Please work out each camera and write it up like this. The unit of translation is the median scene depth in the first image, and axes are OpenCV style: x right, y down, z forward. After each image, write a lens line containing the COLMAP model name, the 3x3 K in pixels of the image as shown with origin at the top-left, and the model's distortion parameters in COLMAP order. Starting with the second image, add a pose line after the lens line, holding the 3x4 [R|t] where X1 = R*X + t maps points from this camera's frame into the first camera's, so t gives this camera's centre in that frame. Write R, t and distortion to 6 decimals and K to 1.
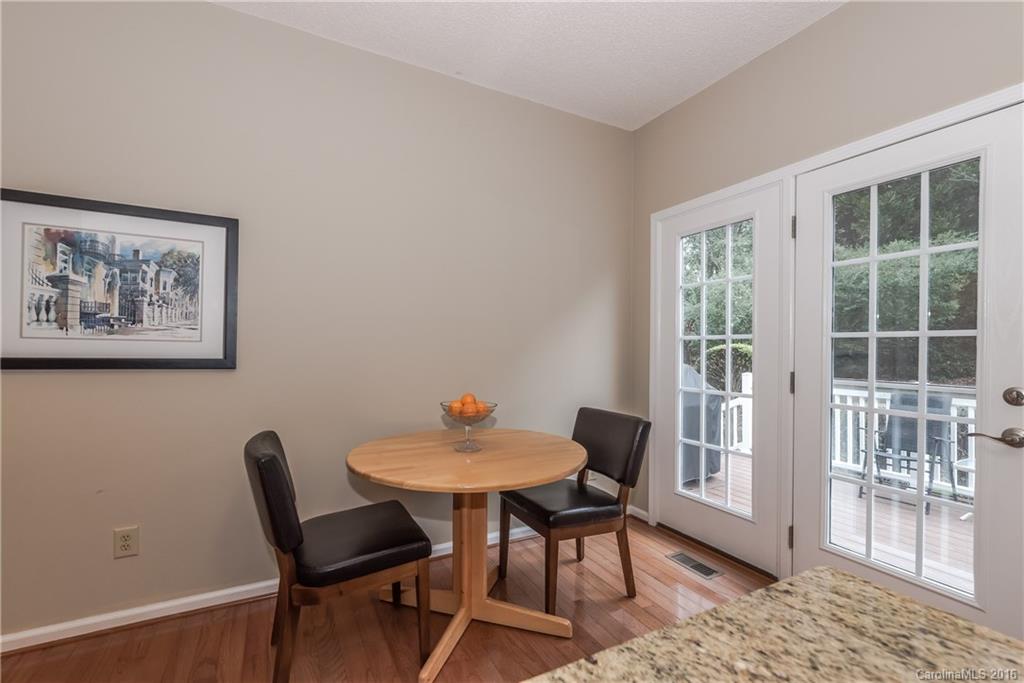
lens RADIAL K [[455.1, 0, 510.7], [0, 455.1, 347.0], [0, 0, 1]] dist [0.001819, 0.000192]
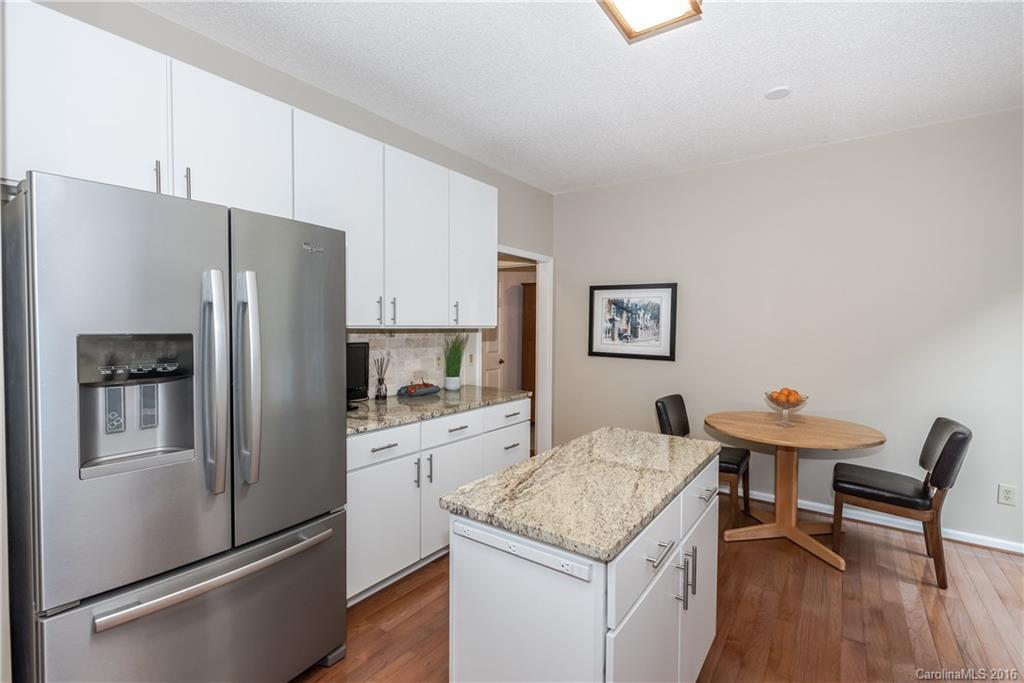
lens RADIAL K [[455.1, 0, 515.0], [0, 455.1, 337.0], [0, 0, 1]] dist [0.001819, 0.000192]
pose [[0.439224, 0.019070, -0.898175, 0.898990], [-0.000667, 0.999781, 0.020901, -0.102246], [0.898377, -0.008581, 0.439141, -0.491387]]
